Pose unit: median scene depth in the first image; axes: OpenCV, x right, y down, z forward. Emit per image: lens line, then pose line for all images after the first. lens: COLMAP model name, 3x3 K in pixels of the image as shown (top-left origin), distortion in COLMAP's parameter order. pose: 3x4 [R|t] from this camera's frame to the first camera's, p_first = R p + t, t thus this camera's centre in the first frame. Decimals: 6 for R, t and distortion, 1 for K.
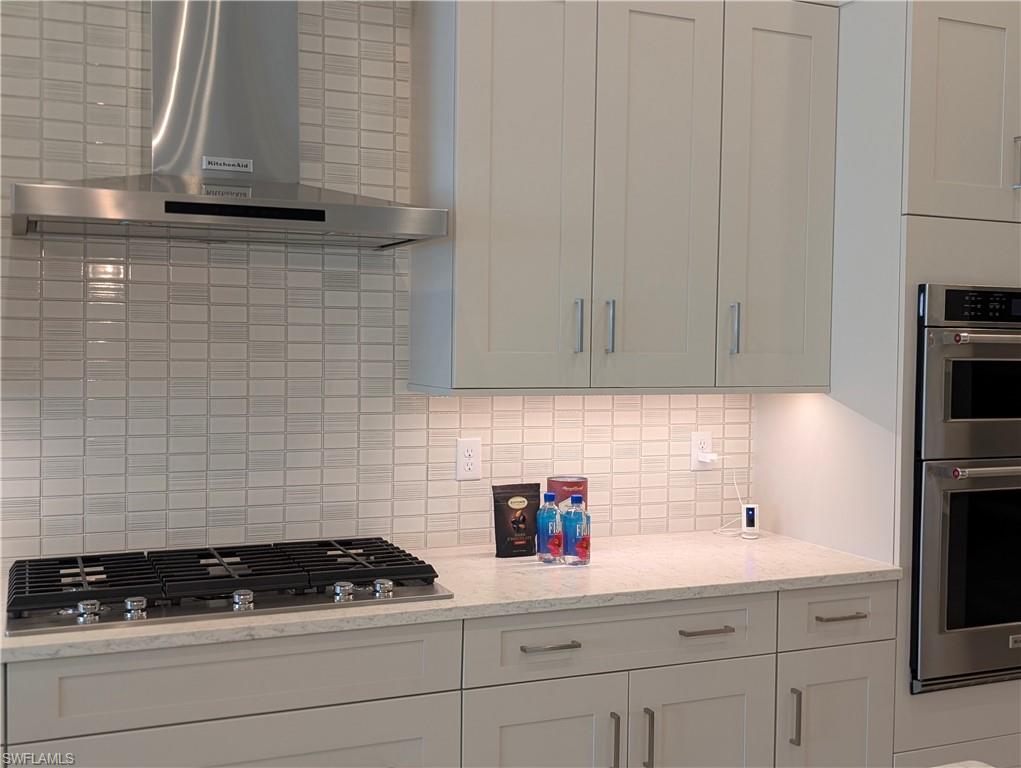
lens RADIAL K [[1125.6, 0, 510.5], [0, 1125.6, 377.6], [0, 0, 1]] dist [0.105818, -0.212121]
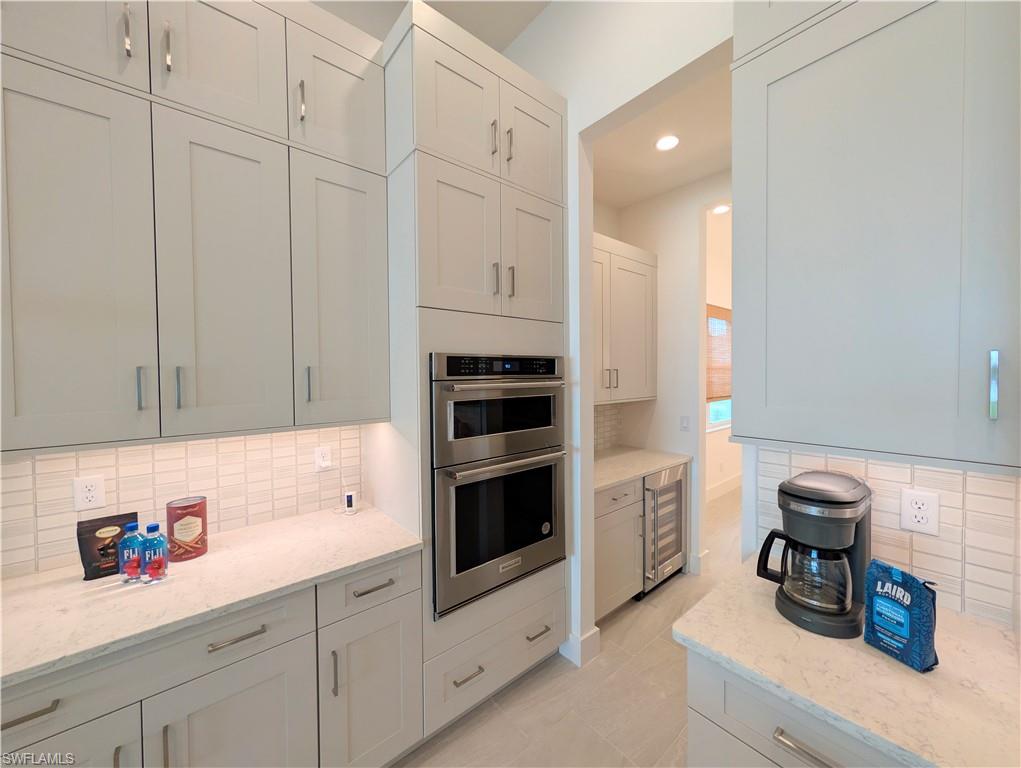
lens RADIAL K [[386.5, 0, 510.3], [0, 386.5, 381.5], [0, 0, 1]] dist [0.003050, 0.000063]
pose [[0.961475, -0.029179, 0.273338, 0.318155], [0.031196, 0.999509, -0.003038, -0.038519], [-0.273116, 0.011448, 0.961913, 0.470165]]
